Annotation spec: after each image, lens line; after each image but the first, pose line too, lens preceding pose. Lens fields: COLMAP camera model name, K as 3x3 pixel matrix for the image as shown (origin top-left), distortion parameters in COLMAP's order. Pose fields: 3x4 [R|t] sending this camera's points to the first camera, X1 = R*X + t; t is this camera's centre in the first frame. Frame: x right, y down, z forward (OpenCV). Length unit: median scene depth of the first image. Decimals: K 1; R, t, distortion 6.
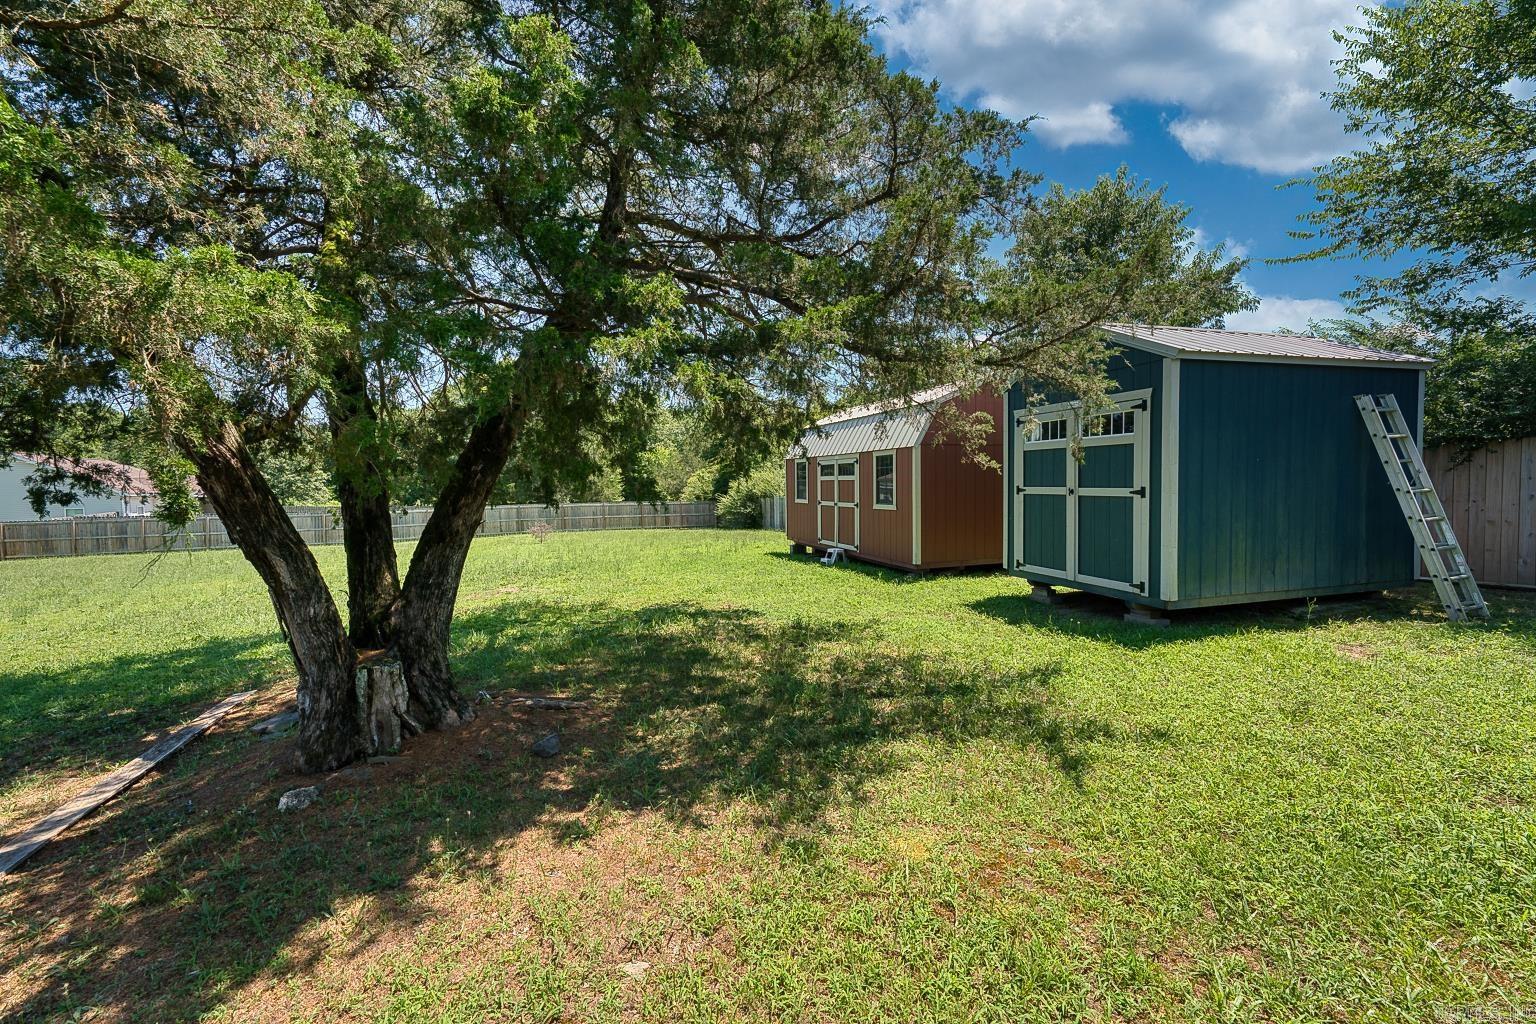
lens RADIAL K [[612.2, 0, 761.1], [0, 612.2, 499.9], [0, 0, 1]] dist [-0.000954, 0.000098]
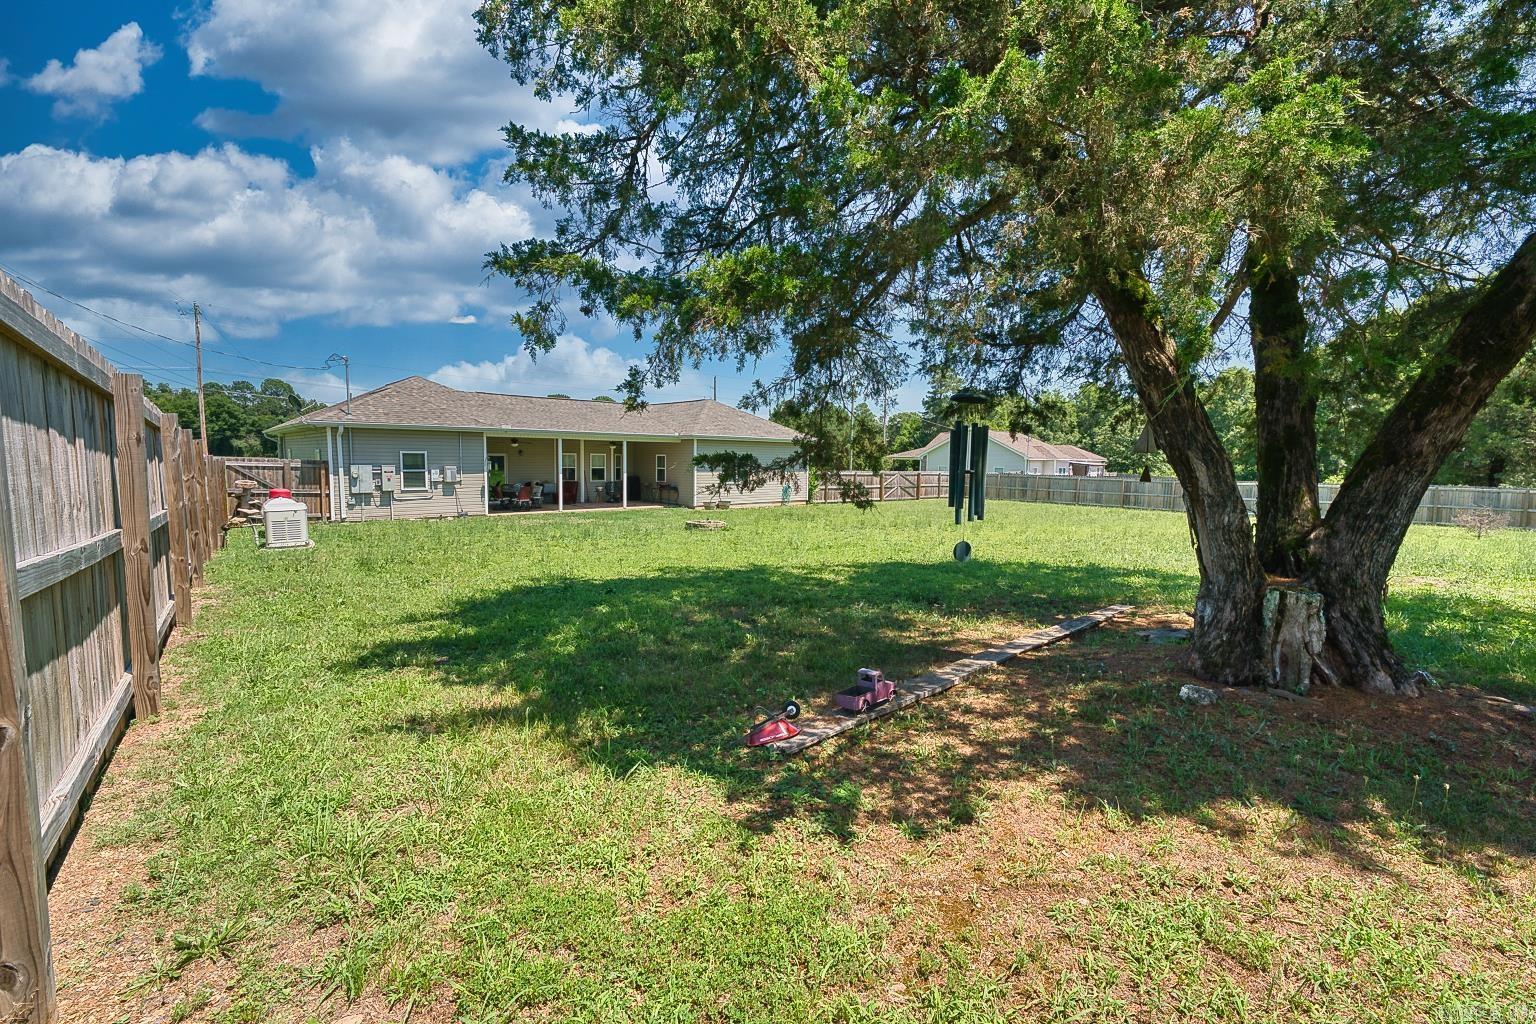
lens RADIAL K [[612.2, 0, 767.8], [0, 612.2, 506.8], [0, 0, 1]] dist [-0.000954, 0.000098]
pose [[0.364199, 0.099832, -0.925955, -0.089123], [-0.053063, 0.994847, 0.086388, 0.110200], [0.929808, 0.017672, 0.367620, -0.045099]]
